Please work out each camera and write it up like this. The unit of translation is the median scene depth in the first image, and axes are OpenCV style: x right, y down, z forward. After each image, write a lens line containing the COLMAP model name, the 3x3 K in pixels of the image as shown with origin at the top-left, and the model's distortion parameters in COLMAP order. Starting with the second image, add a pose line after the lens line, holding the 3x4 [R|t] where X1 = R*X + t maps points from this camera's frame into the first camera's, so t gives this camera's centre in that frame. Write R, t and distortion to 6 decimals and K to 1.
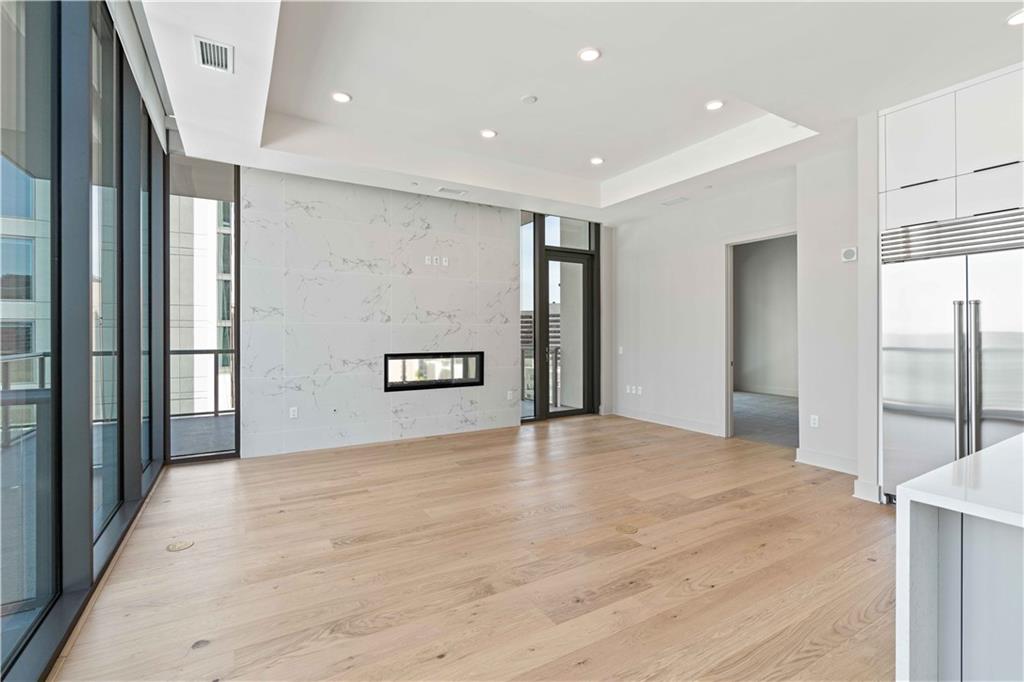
lens RADIAL K [[460.6, 0, 506.9], [0, 460.6, 336.2], [0, 0, 1]] dist [-0.003562, -0.000428]
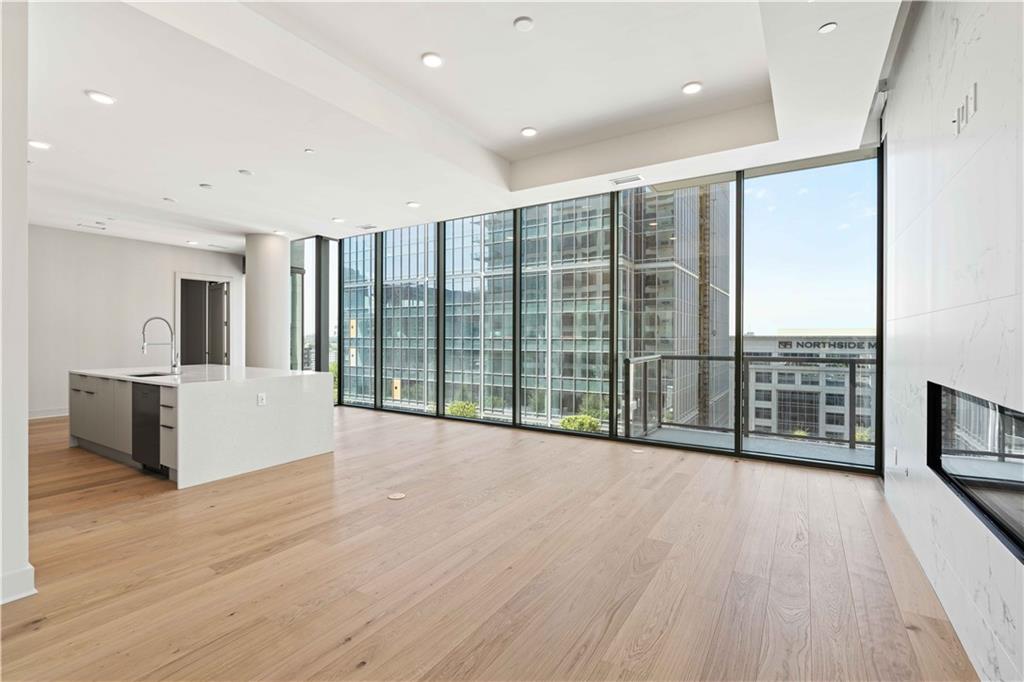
lens RADIAL K [[464.9, 0, 507.6], [0, 464.9, 337.3], [0, 0, 1]] dist [-0.003767, 0.001273]
pose [[-0.888468, -0.002295, -0.458933, 0.514258], [-0.004688, 0.999981, 0.004075, -0.006730], [0.458915, 0.005772, -0.888461, 2.022447]]
